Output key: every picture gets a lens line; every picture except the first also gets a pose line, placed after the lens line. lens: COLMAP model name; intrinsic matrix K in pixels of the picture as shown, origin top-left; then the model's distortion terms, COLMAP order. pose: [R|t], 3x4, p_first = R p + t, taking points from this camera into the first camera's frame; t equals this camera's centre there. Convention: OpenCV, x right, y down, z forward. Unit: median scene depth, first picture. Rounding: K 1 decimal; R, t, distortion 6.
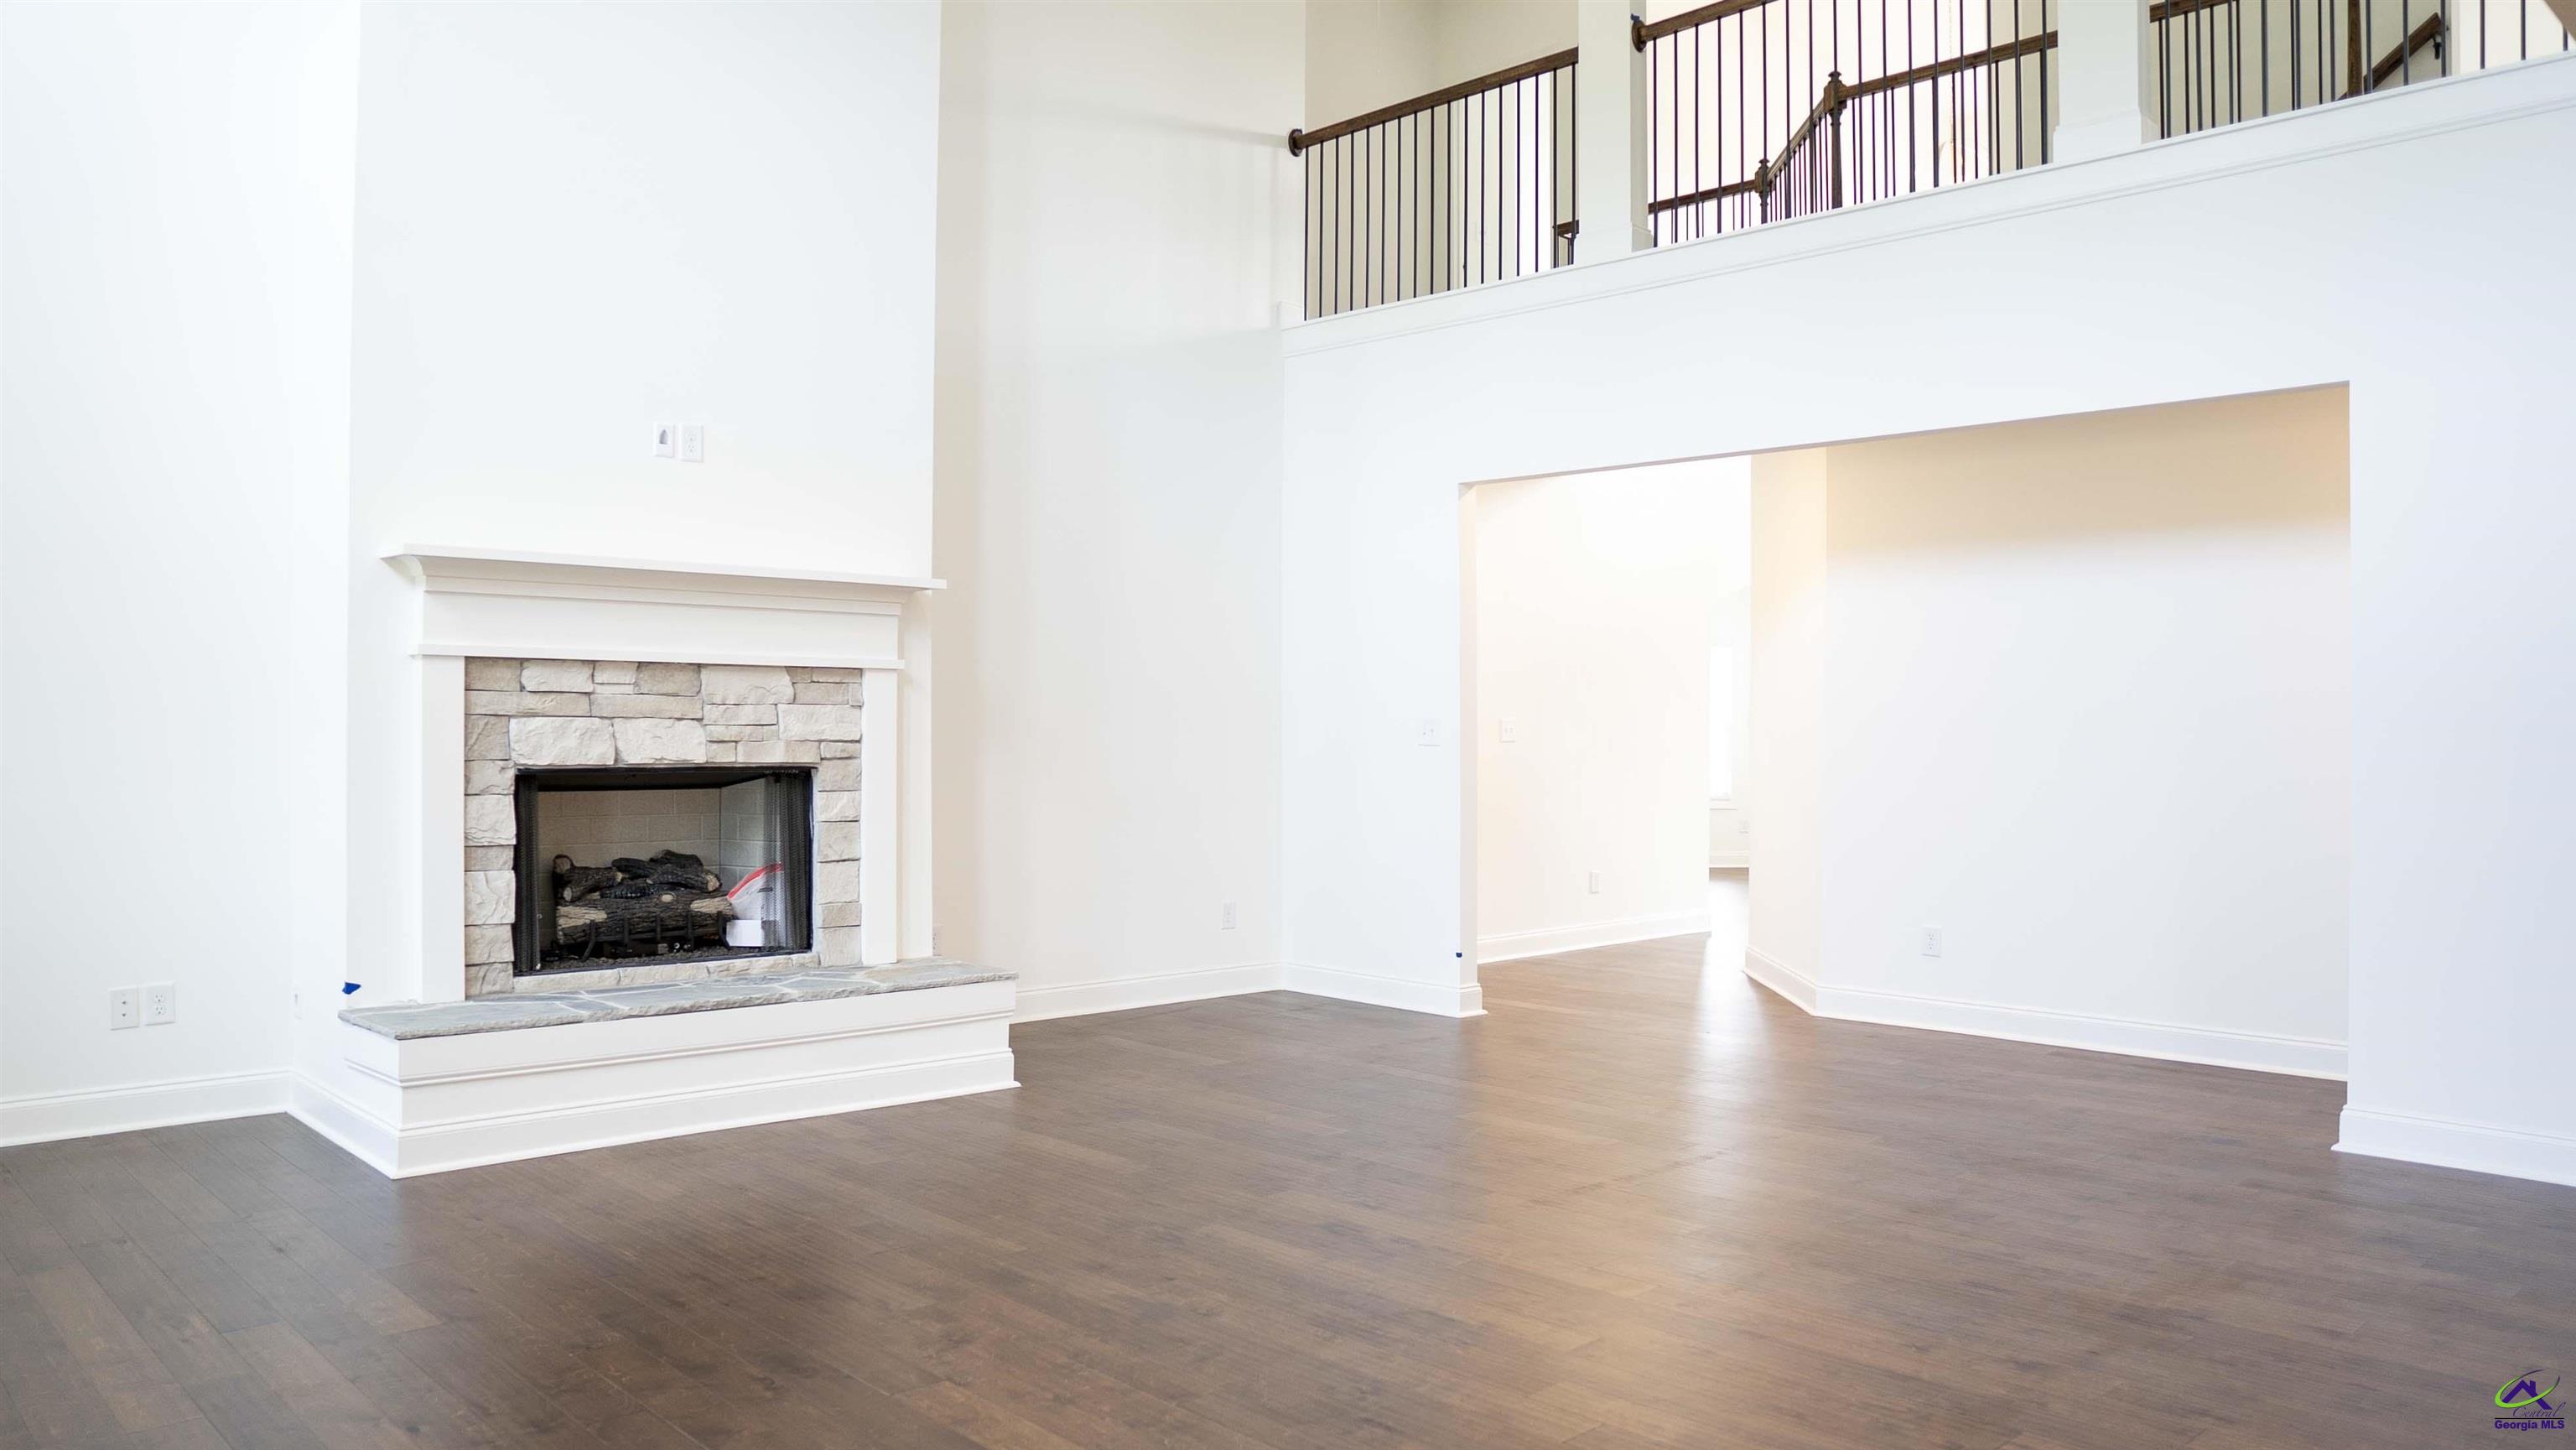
lens RADIAL K [[1827.0, 0, 1288.0], [0, 1827.0, 725.0], [0, 0, 1]] dist [-0.000498, 0.000379]
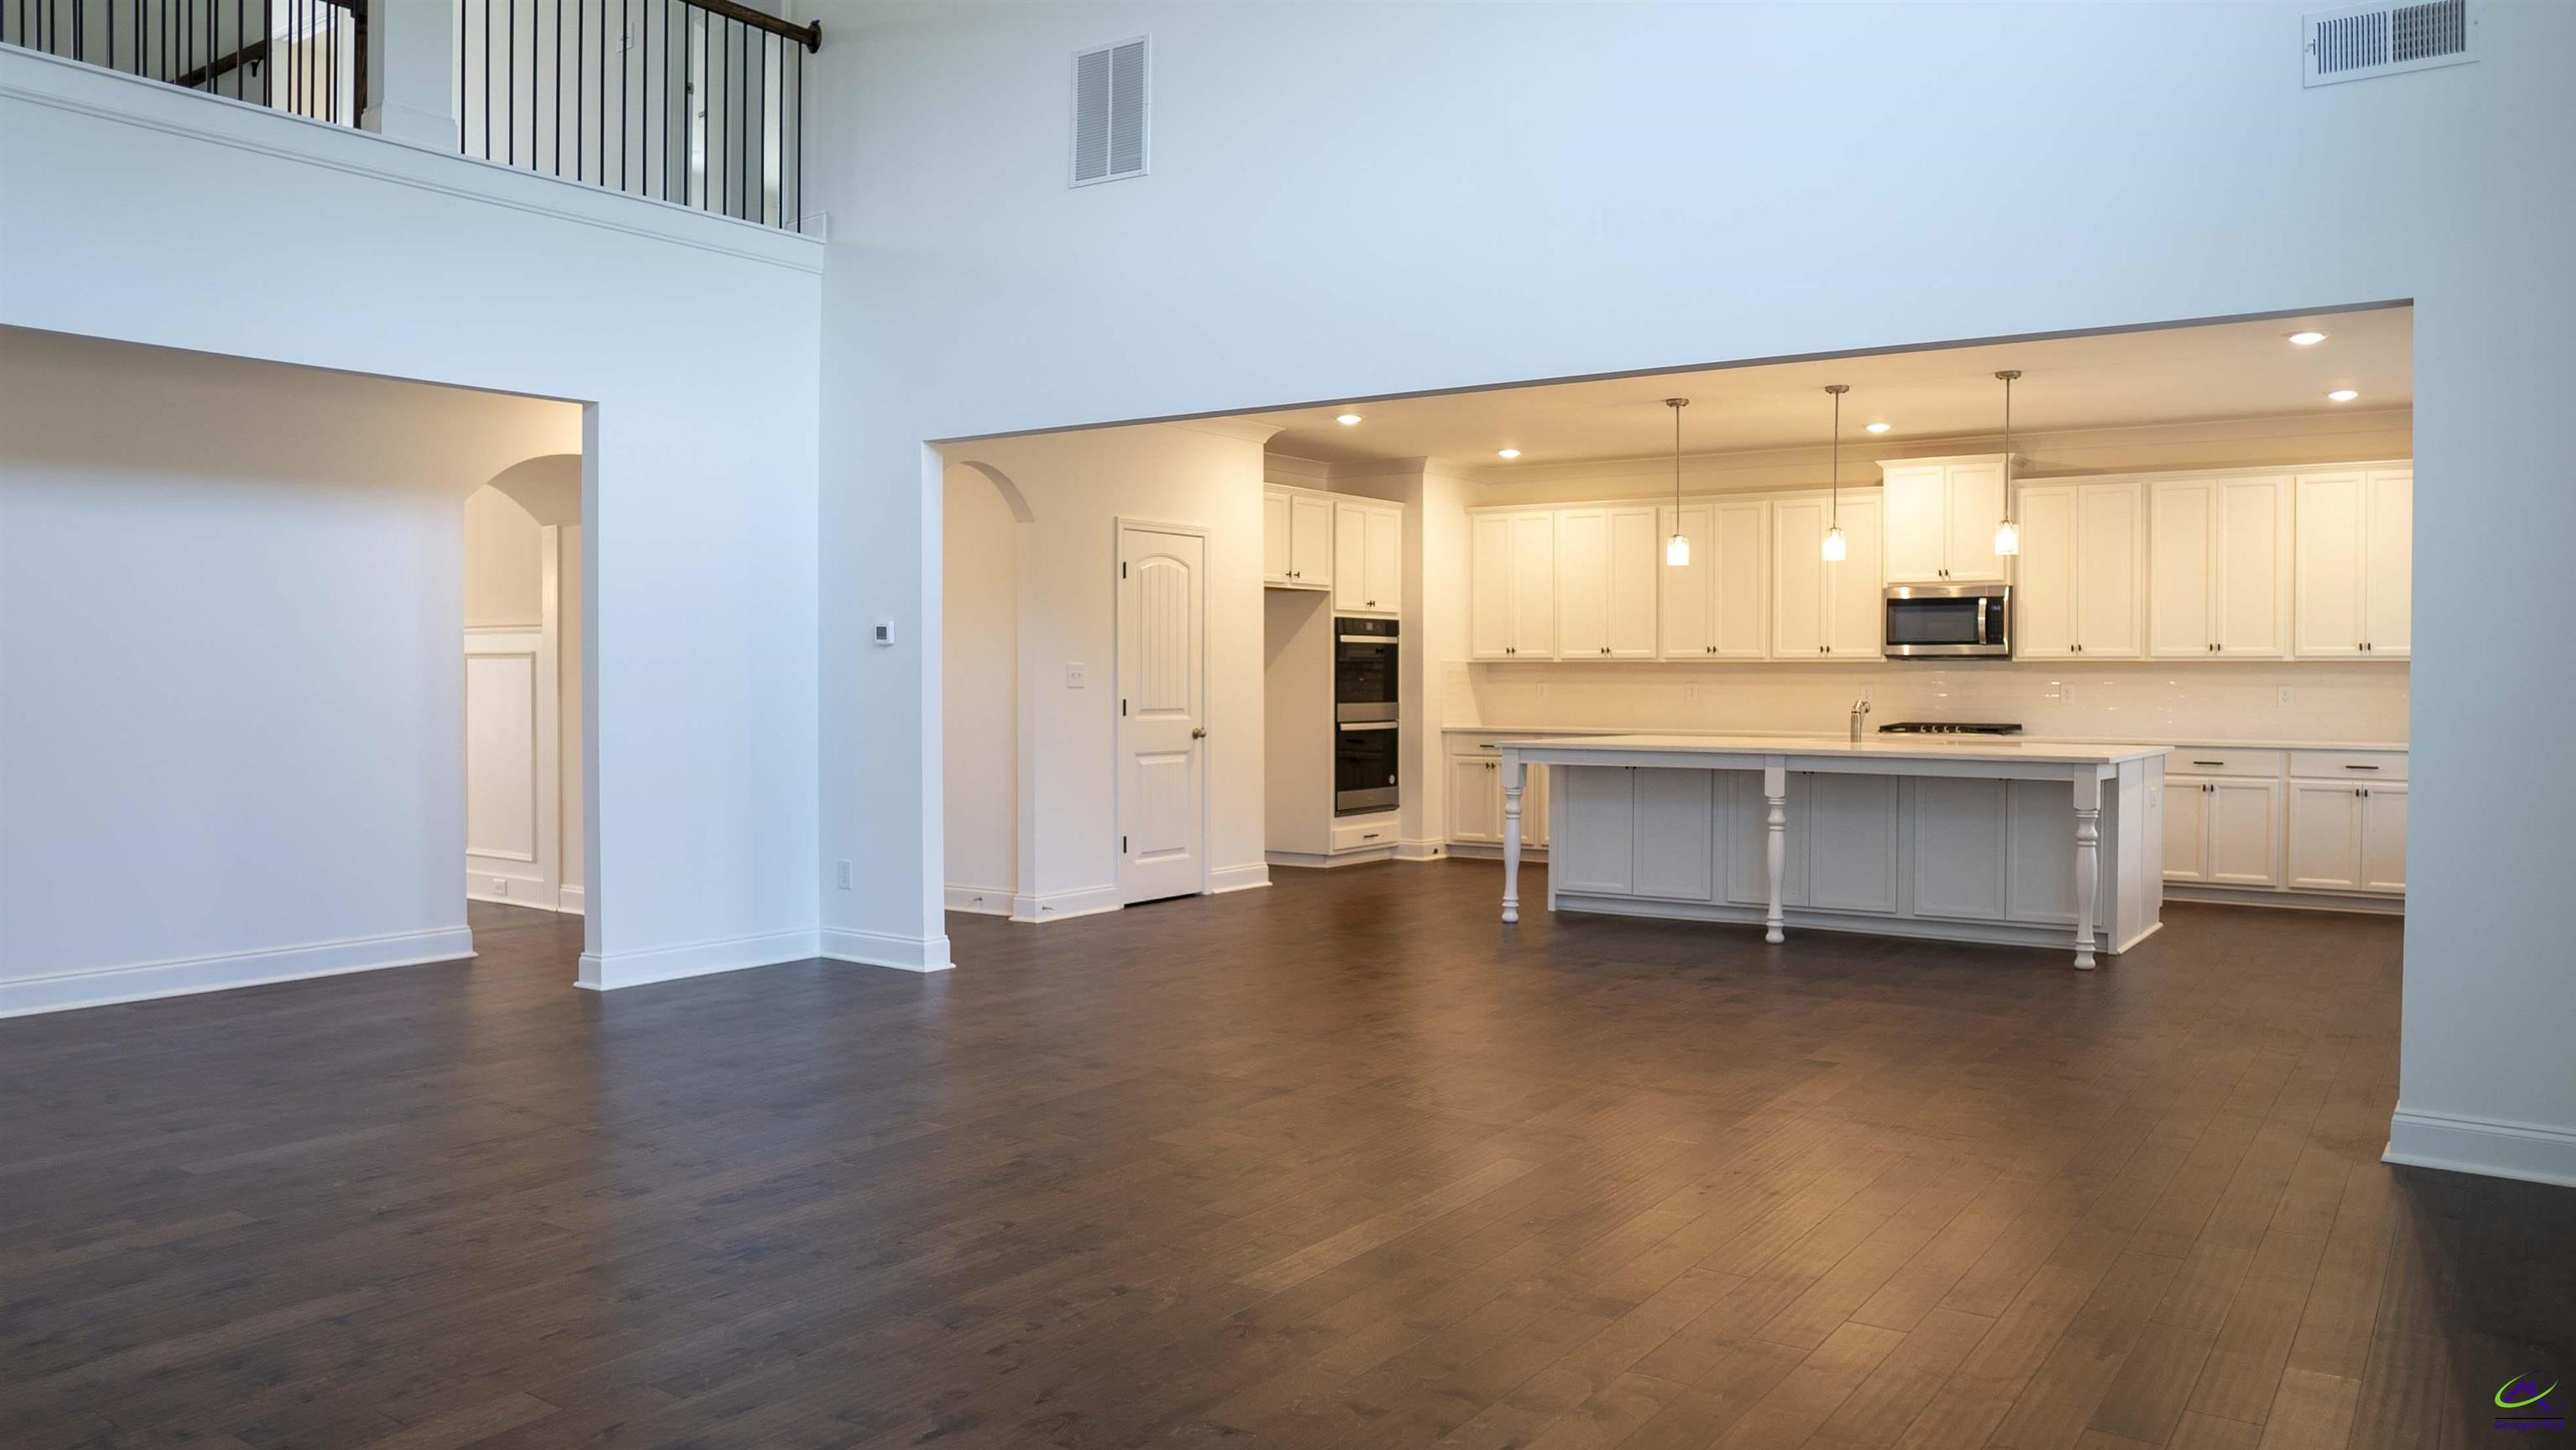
lens RADIAL K [[1795.1, 0, 1309.3], [0, 1795.1, 720.5], [0, 0, 1]] dist [-0.078593, 0.000330]
pose [[-0.216148, -0.031517, 0.975852, -0.933238], [-0.002018, 0.999491, 0.031834, 0.001448], [-0.976358, 0.004911, -0.216102, 0.920402]]
